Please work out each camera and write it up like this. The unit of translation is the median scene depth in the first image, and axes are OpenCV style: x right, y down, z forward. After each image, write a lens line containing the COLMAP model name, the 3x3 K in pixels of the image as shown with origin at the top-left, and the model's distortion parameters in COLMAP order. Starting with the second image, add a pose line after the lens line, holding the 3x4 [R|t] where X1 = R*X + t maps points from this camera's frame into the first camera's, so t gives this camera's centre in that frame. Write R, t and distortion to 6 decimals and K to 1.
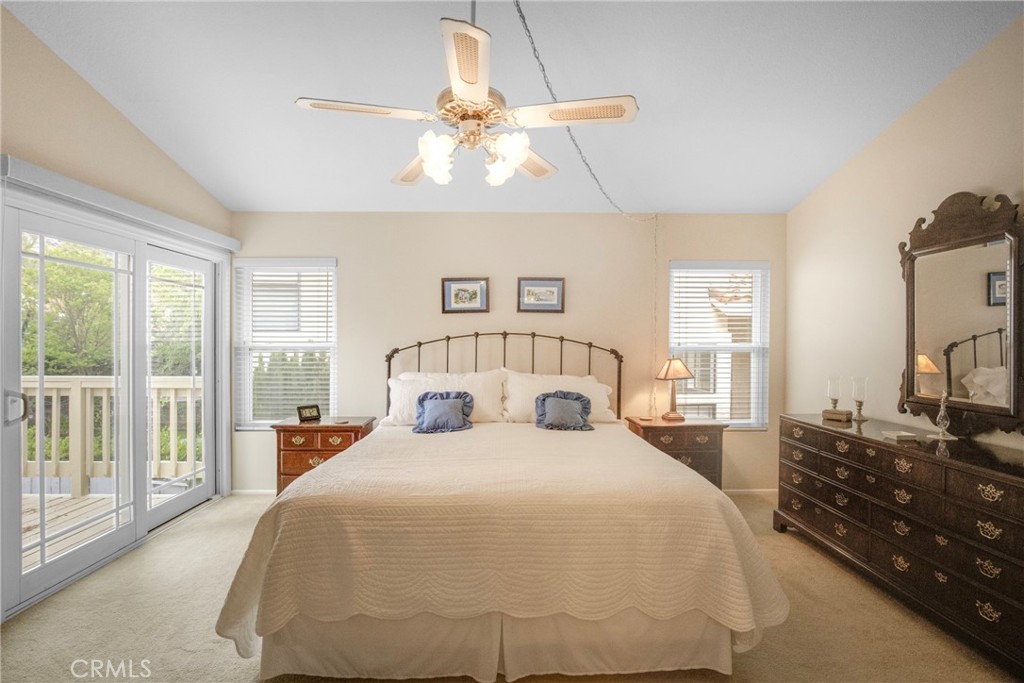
lens RADIAL K [[493.0, 0, 510.2], [0, 493.0, 343.4], [0, 0, 1]] dist [-0.012734, 0.001194]
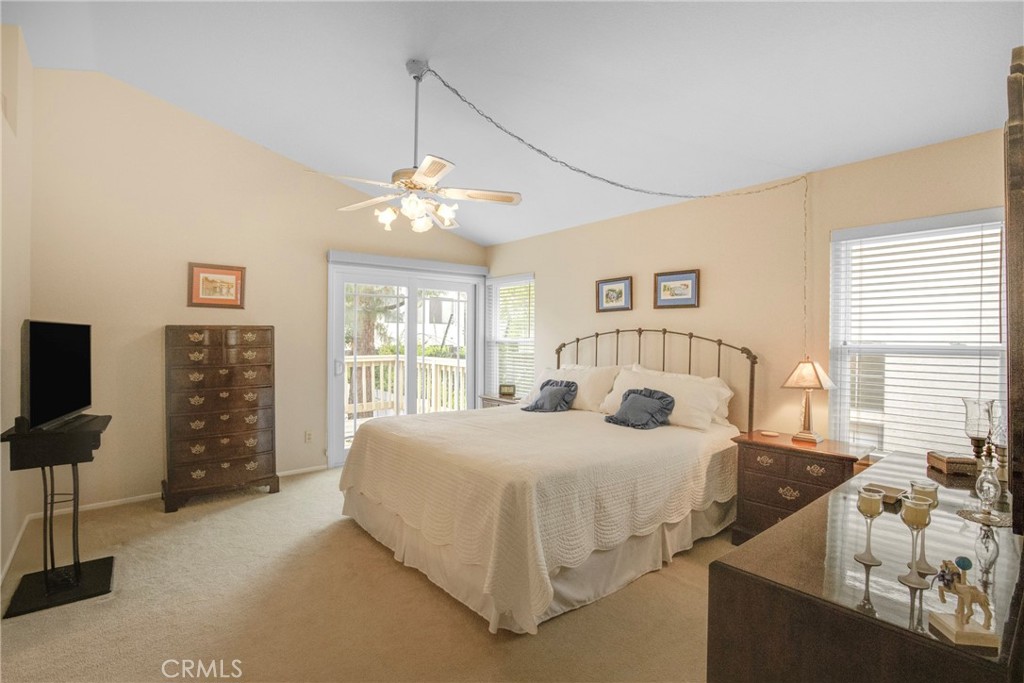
lens RADIAL K [[493.0, 0, 508.9], [0, 493.0, 336.0], [0, 0, 1]] dist [-0.012734, 0.001194]
pose [[0.610951, 0.001882, -0.791666, 0.628971], [-0.007979, 0.999961, -0.003780, -0.001983], [0.791628, 0.008626, 0.610942, 0.162879]]
